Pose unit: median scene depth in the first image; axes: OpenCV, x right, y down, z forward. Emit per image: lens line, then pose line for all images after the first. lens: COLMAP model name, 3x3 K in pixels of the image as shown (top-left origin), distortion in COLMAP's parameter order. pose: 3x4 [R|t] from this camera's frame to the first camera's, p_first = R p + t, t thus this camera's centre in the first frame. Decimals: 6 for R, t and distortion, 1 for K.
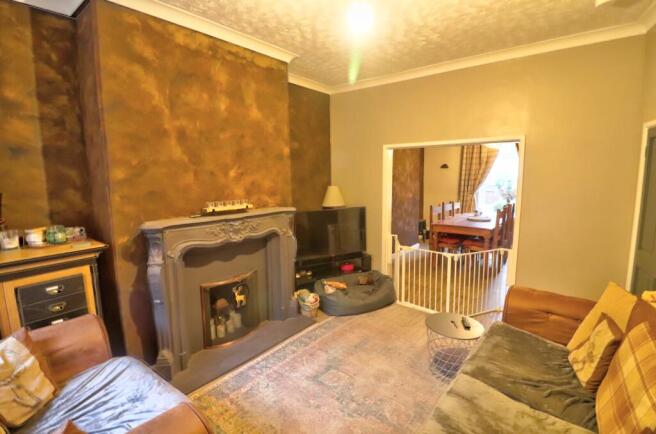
lens RADIAL K [[312.1, 0, 330.3], [0, 312.1, 215.7], [0, 0, 1]] dist [-0.015152, -0.001288]
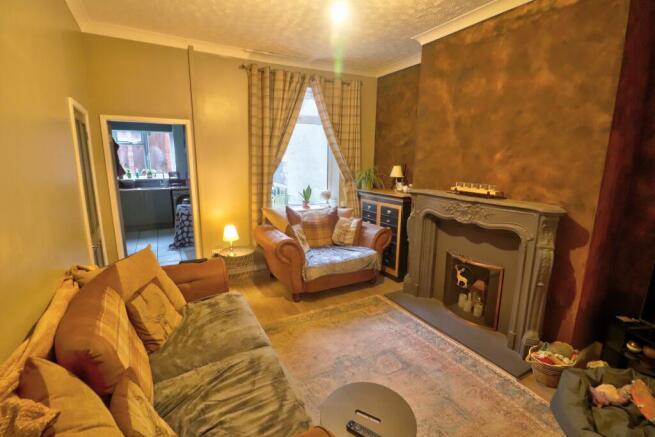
lens RADIAL K [[311.7, 0, 330.8], [0, 311.7, 220.2], [0, 0, 1]] dist [-0.015152, -0.001288]
pose [[-0.384505, 0.192994, -0.902723, 0.797309], [-0.124697, 0.958080, 0.257942, -0.137240], [0.914662, 0.211747, -0.344321, 0.955577]]
